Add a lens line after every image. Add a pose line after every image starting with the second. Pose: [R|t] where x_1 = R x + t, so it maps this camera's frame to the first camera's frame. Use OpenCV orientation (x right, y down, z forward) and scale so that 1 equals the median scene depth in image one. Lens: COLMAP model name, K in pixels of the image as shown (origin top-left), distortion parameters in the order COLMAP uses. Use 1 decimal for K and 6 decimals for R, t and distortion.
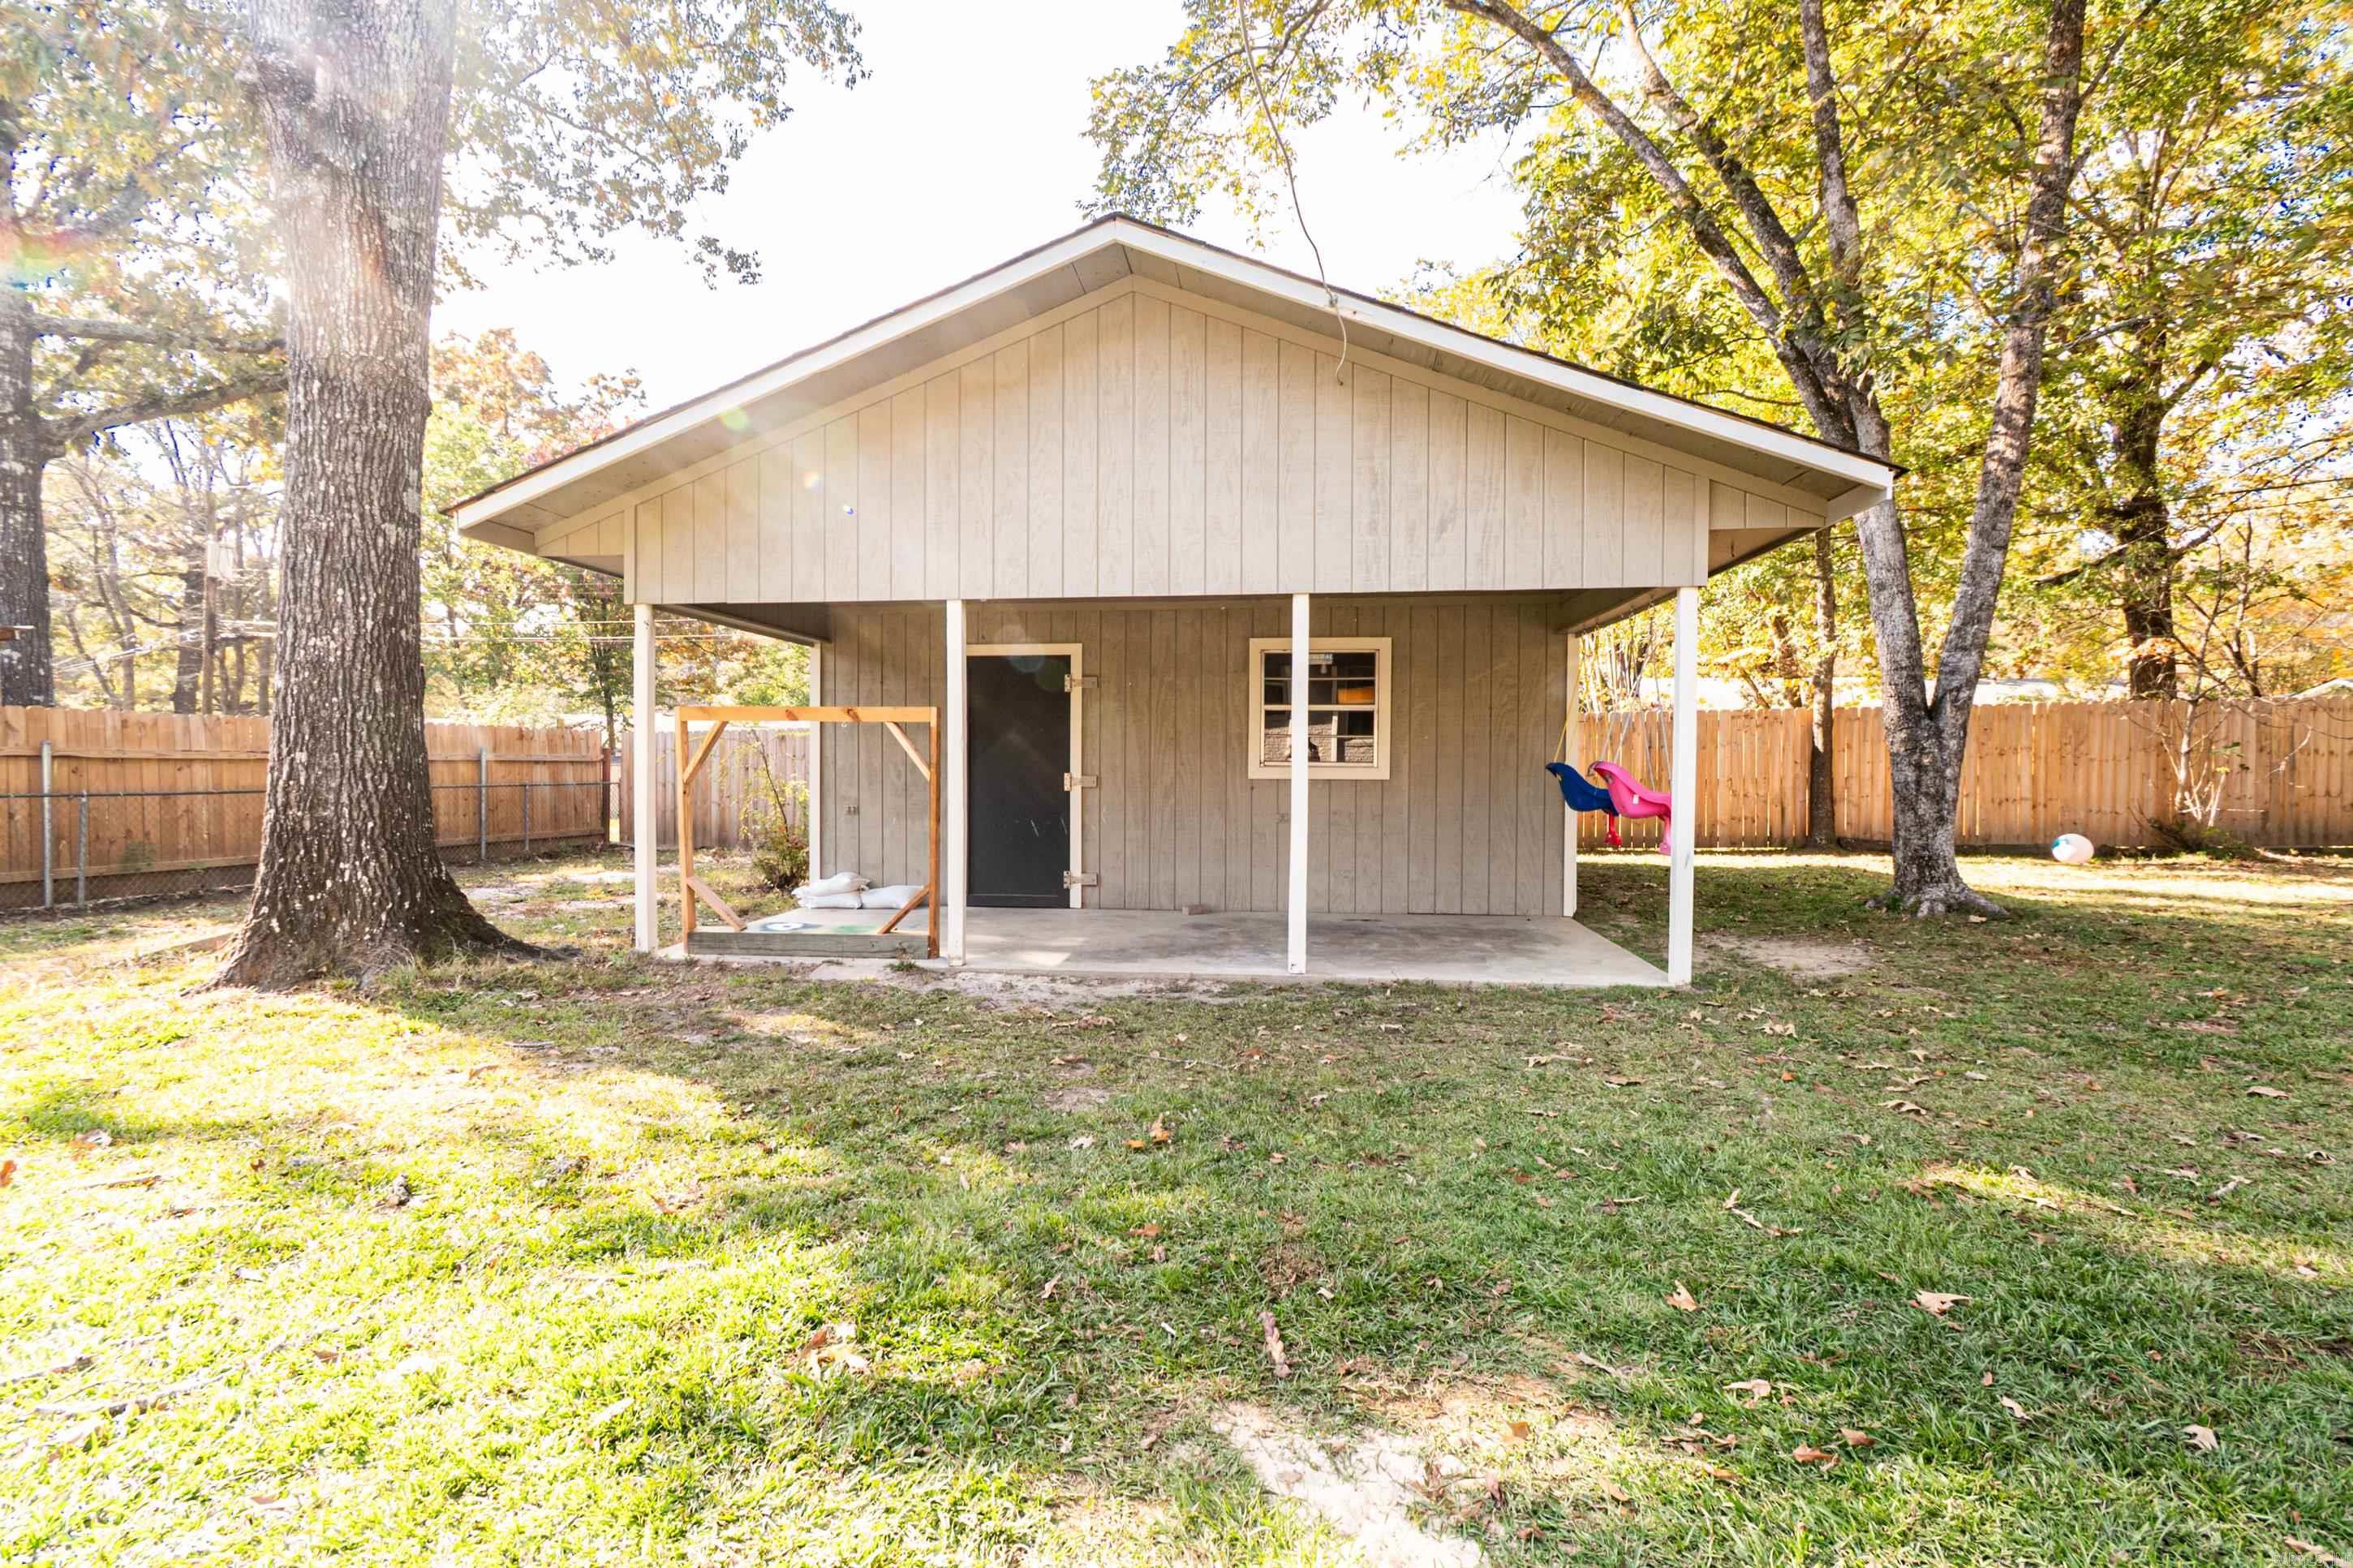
lens RADIAL K [[1045.8, 0, 1176.5], [0, 1045.8, 784.0], [0, 0, 1]] dist [0.001730, -0.001371]
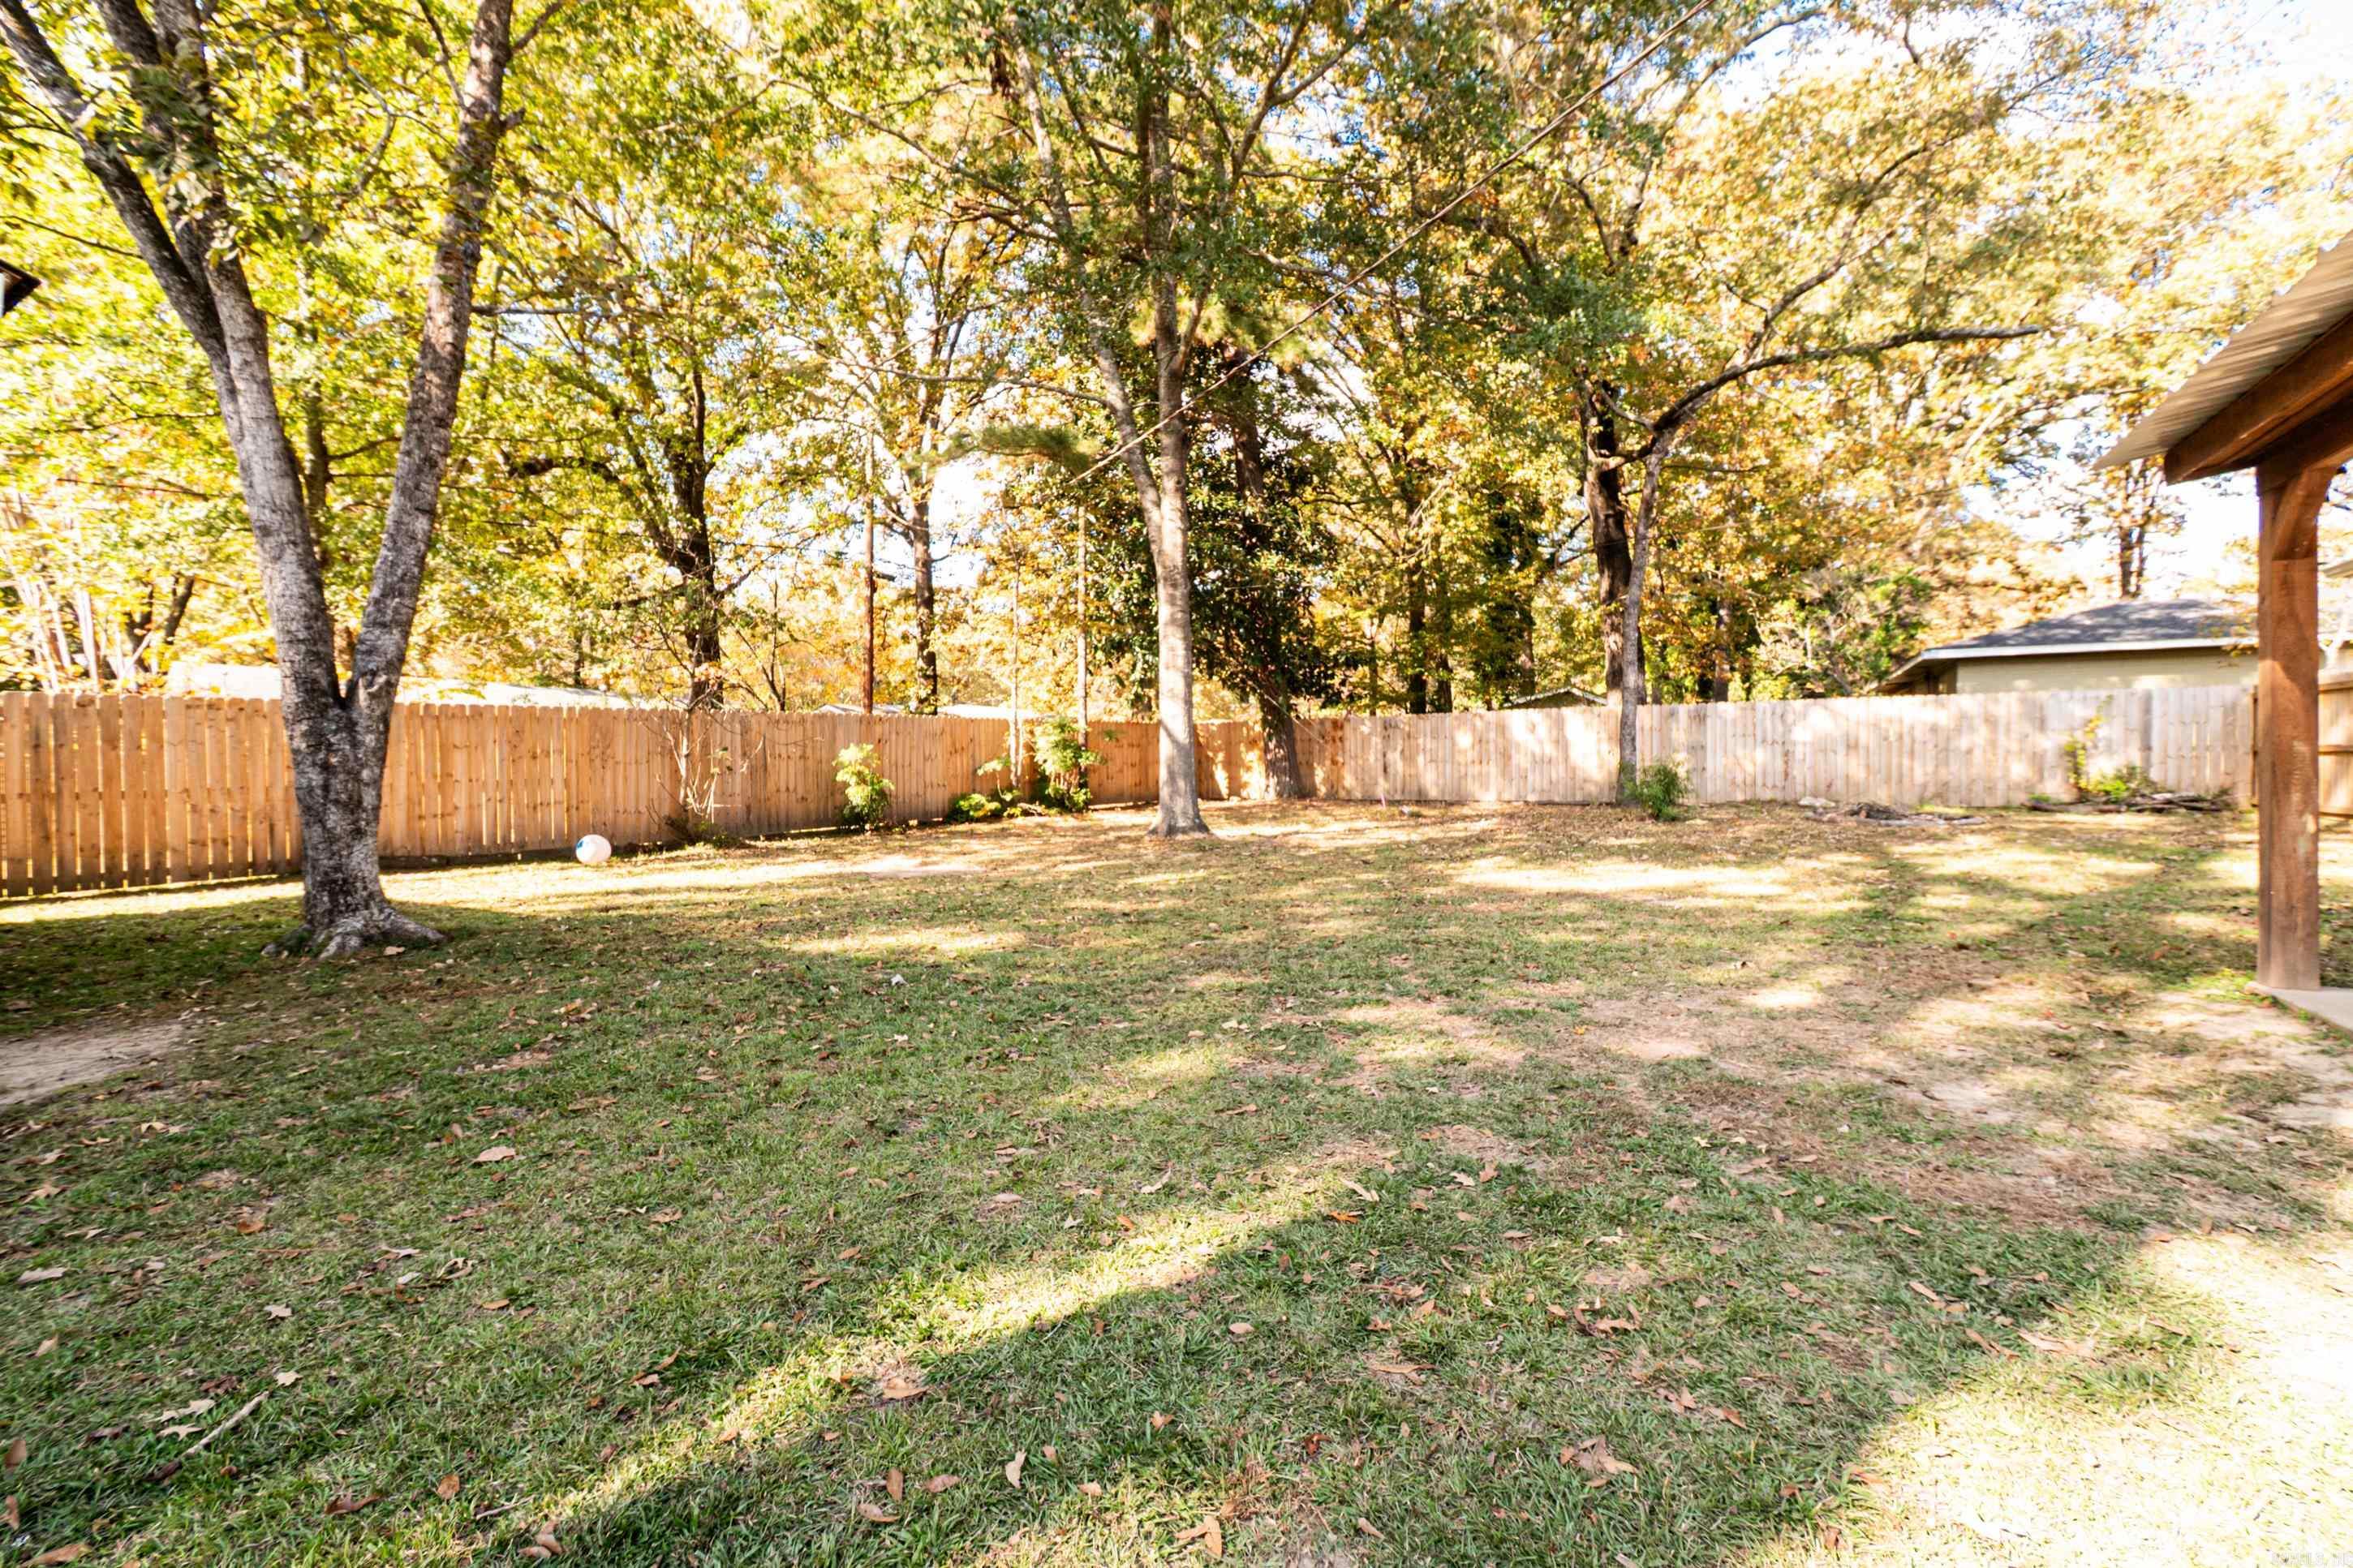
lens RADIAL K [[1045.8, 0, 1176.5], [0, 1045.8, 784.0], [0, 0, 1]] dist [0.001730, -0.001371]
pose [[0.420061, -0.019803, 0.907280, 0.257866], [0.026928, 0.999594, 0.009351, 0.005829], [-0.907096, 0.020503, 0.420423, 0.081987]]
